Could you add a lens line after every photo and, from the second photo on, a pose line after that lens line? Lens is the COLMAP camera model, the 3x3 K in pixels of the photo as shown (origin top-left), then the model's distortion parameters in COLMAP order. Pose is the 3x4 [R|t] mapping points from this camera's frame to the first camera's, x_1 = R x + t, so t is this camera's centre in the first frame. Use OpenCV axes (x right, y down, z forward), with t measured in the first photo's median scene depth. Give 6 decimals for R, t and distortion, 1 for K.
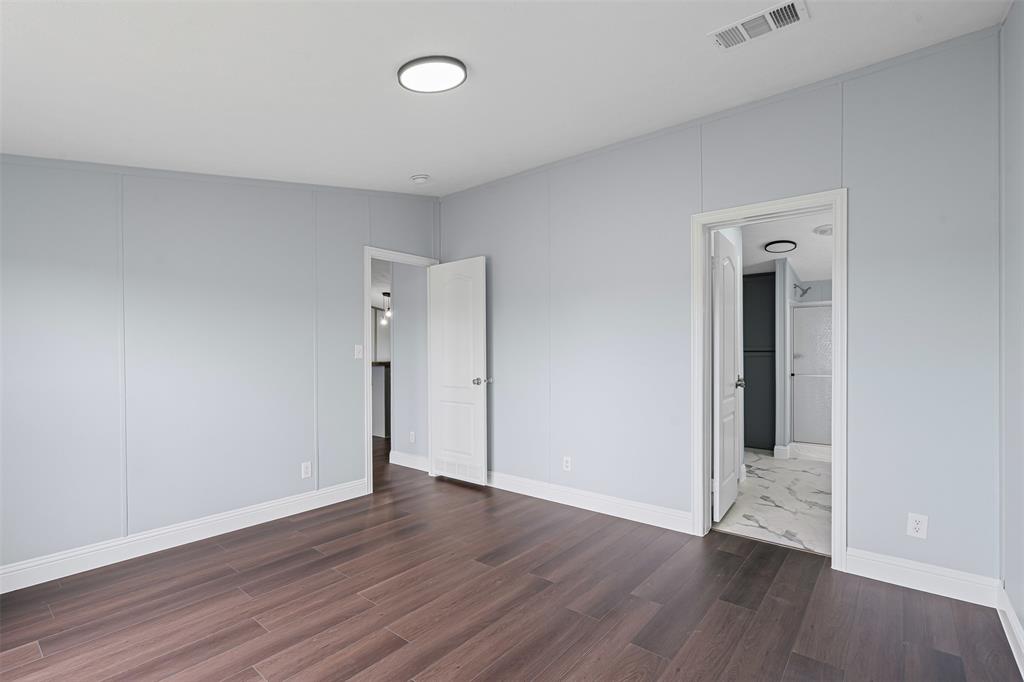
lens RADIAL K [[474.1, 0, 511.7], [0, 474.1, 337.4], [0, 0, 1]] dist [-0.000044, -0.000416]
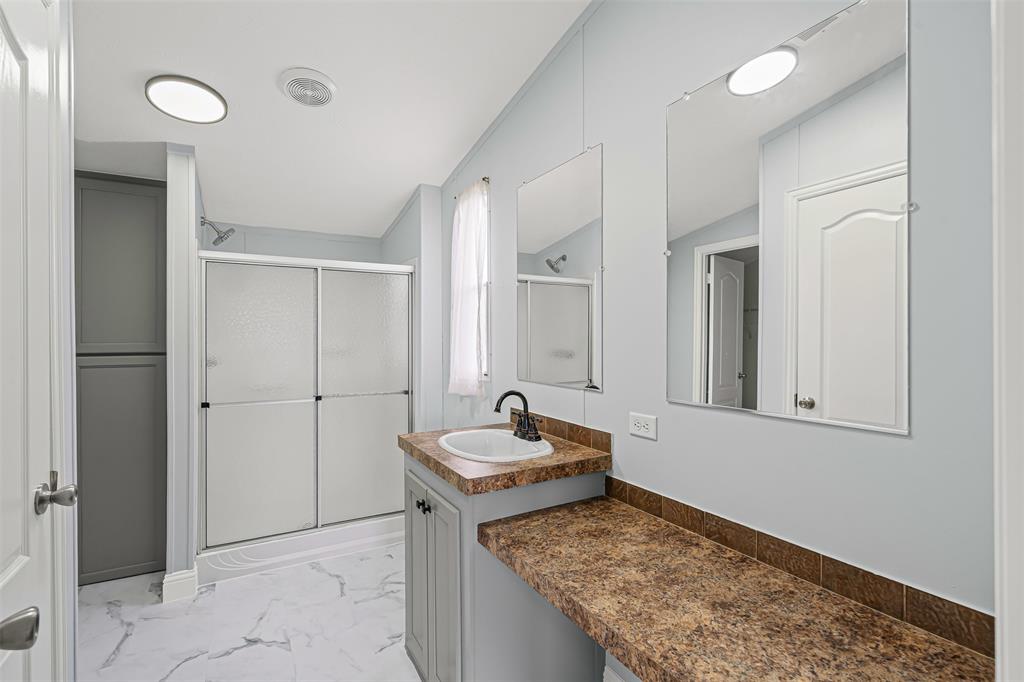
lens RADIAL K [[474.1, 0, 511.7], [0, 474.1, 337.4], [0, 0, 1]] dist [-0.000044, -0.000416]
pose [[0.362314, 0.006241, 0.932035, 0.268031], [-0.007787, 0.999963, -0.003669, 0.013979], [-0.932024, -0.005928, 0.362349, 0.550644]]
